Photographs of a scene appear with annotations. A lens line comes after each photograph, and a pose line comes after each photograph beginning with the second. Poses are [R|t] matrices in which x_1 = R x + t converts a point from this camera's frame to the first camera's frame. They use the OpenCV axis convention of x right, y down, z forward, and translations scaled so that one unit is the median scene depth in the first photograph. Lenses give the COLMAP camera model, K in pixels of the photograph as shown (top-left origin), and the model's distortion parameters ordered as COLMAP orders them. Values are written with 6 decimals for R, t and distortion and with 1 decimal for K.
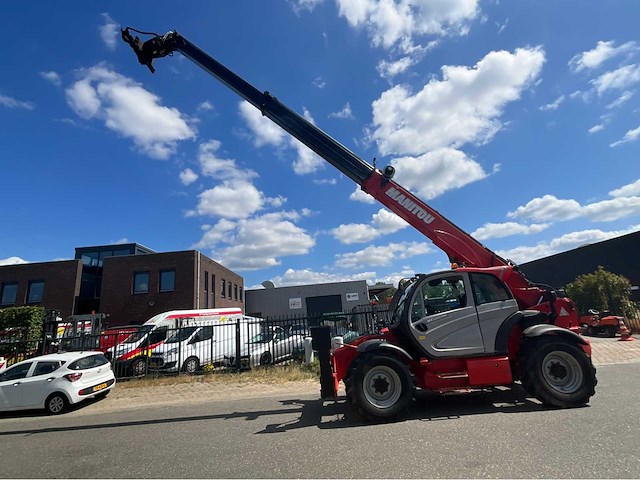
lens RADIAL K [[300.2, 0, 321.0], [0, 300.2, 243.1], [0, 0, 1]] dist [-0.002629, 0.000739]
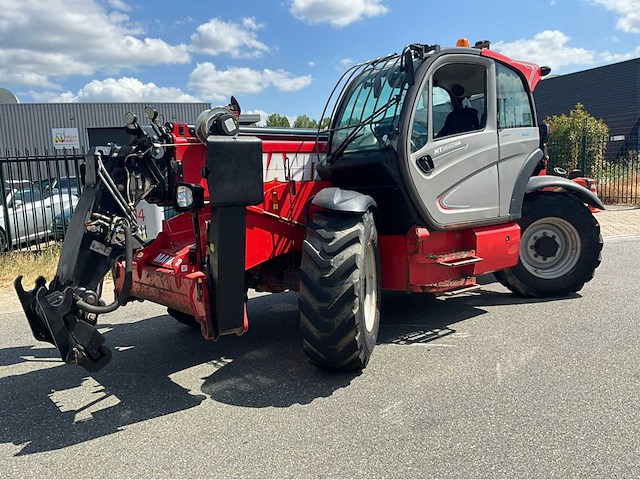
lens RADIAL K [[485.3, 0, 323.0], [0, 485.3, 241.4], [0, 0, 1]] dist [0.001817, -0.028169]
pose [[0.897011, -0.013413, 0.441805, -0.049823], [-0.146394, 0.934110, 0.325588, 0.060100], [-0.417062, -0.356734, 0.835943, 0.137897]]
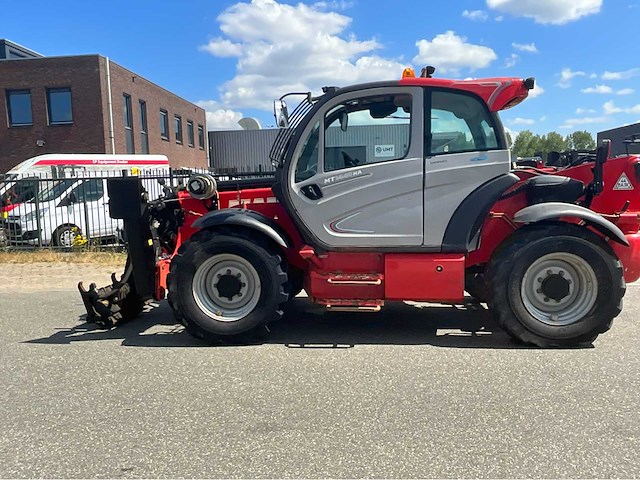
lens RADIAL K [[485.3, 0, 320.4], [0, 485.3, 244.0], [0, 0, 1]] dist [0.001817, -0.028169]
pose [[0.995164, 0.067004, -0.071823, 0.147746], [-0.036755, 0.932112, 0.360300, 0.021105], [0.091089, -0.355918, 0.930067, 0.065051]]
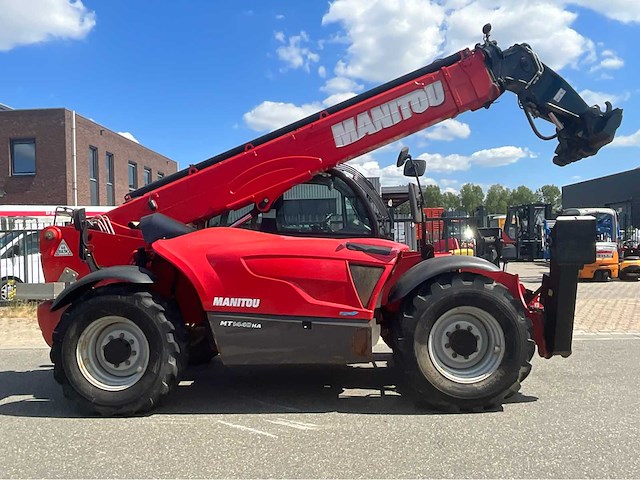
lens RADIAL K [[485.3, 0, 321.5], [0, 485.3, 236.0], [0, 0, 1]] dist [0.001817, -0.028169]
pose [[0.997471, 0.059450, -0.038946, 0.198804], [-0.048204, 0.968591, 0.243942, 0.018591], [0.052226, -0.241448, 0.969007, 0.079535]]
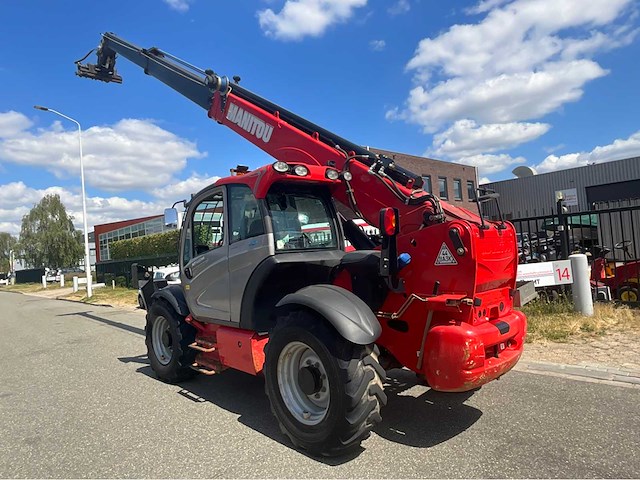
lens RADIAL K [[409.6, 0, 316.4], [0, 409.6, 234.7], [0, 0, 1]] dist [-0.017814, 0.013977]
pose [[0.683743, 0.002737, -0.729718, 0.432099], [0.202702, 0.959926, 0.193531, 0.026380], [0.701005, -0.280241, 0.655787, 0.218746]]
